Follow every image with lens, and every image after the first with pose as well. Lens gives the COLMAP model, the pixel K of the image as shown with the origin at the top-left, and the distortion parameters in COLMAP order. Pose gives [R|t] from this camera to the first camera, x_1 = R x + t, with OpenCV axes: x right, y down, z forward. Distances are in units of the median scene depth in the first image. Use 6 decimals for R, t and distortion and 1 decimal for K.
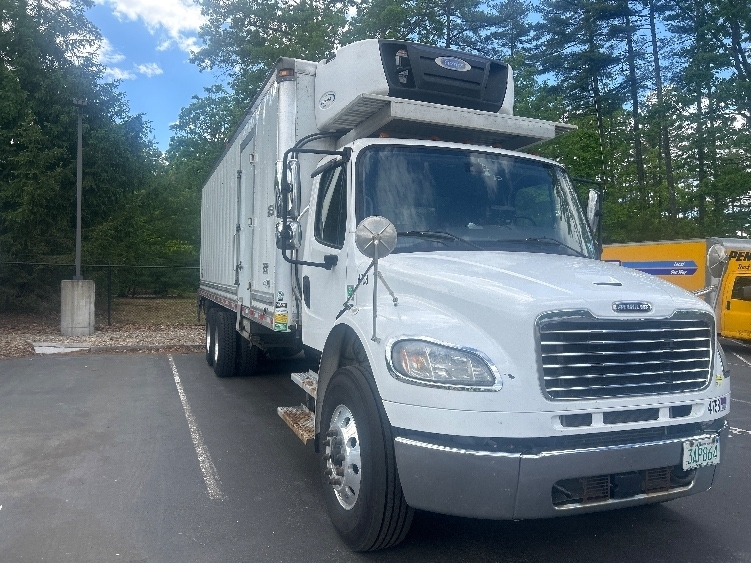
lens RADIAL K [[572.8, 0, 375.5], [0, 572.8, 281.5], [0, 0, 1]] dist [0.005124, 0.004441]
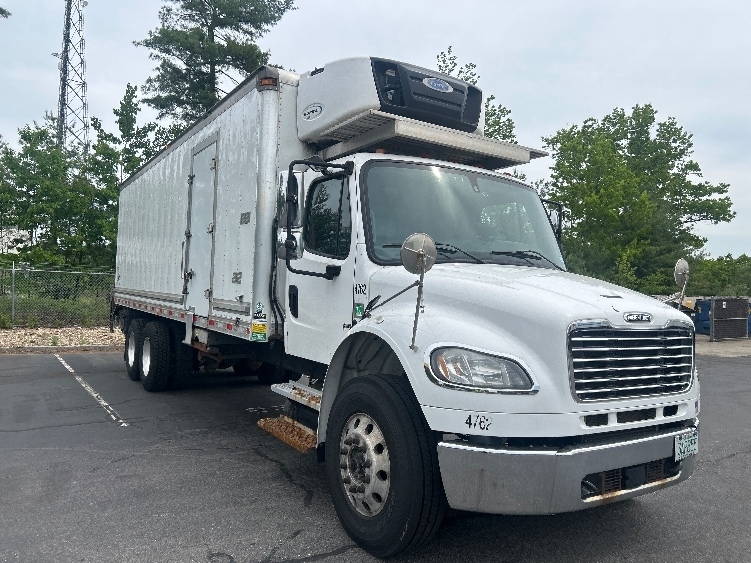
lens RADIAL K [[593.3, 0, 375.3], [0, 593.3, 269.2], [0, 0, 1]] dist [-0.006323, -0.008547]
pose [[0.985953, 0.020541, 0.165757, -0.230158], [-0.013860, 0.999048, -0.041360, 0.004098], [-0.166449, 0.038481, 0.985299, -0.056567]]
